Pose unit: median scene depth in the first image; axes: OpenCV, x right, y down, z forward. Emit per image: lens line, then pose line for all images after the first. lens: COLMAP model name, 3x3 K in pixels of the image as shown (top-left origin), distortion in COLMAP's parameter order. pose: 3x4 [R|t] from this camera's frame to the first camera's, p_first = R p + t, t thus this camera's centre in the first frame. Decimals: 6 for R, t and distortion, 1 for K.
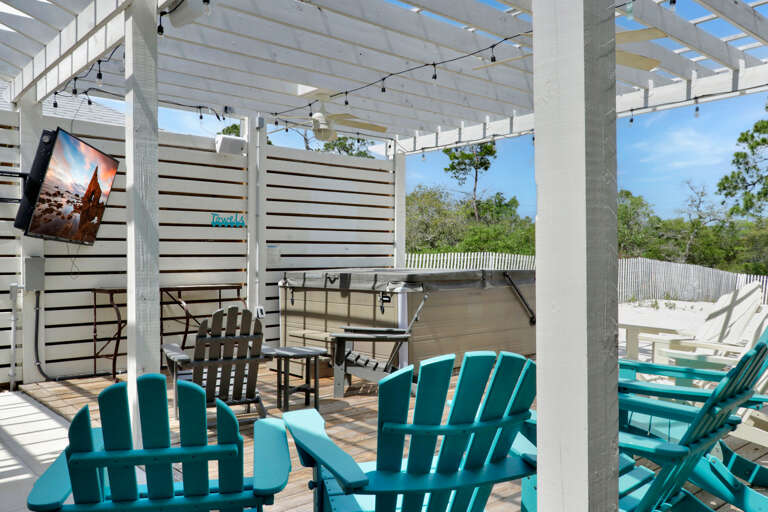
lens RADIAL K [[641.5, 0, 371.4], [0, 641.5, 257.9], [0, 0, 1]] dist [0.024487, -0.041776]
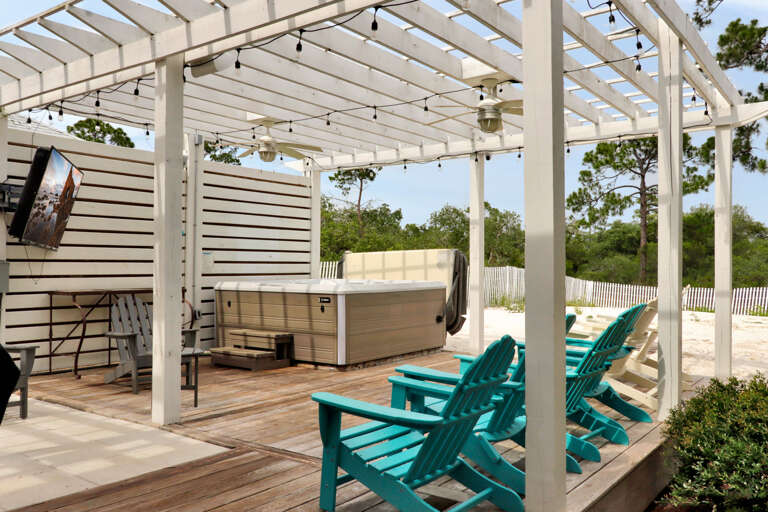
lens RADIAL K [[641.5, 0, 386.1], [0, 641.5, 257.0], [0, 0, 1]] dist [0.024487, -0.041776]
pose [[0.975794, 0.013211, 0.218293, -0.120209], [-0.010912, 0.999872, -0.011732, -0.002366], [-0.218420, 0.009066, 0.975813, -0.158710]]
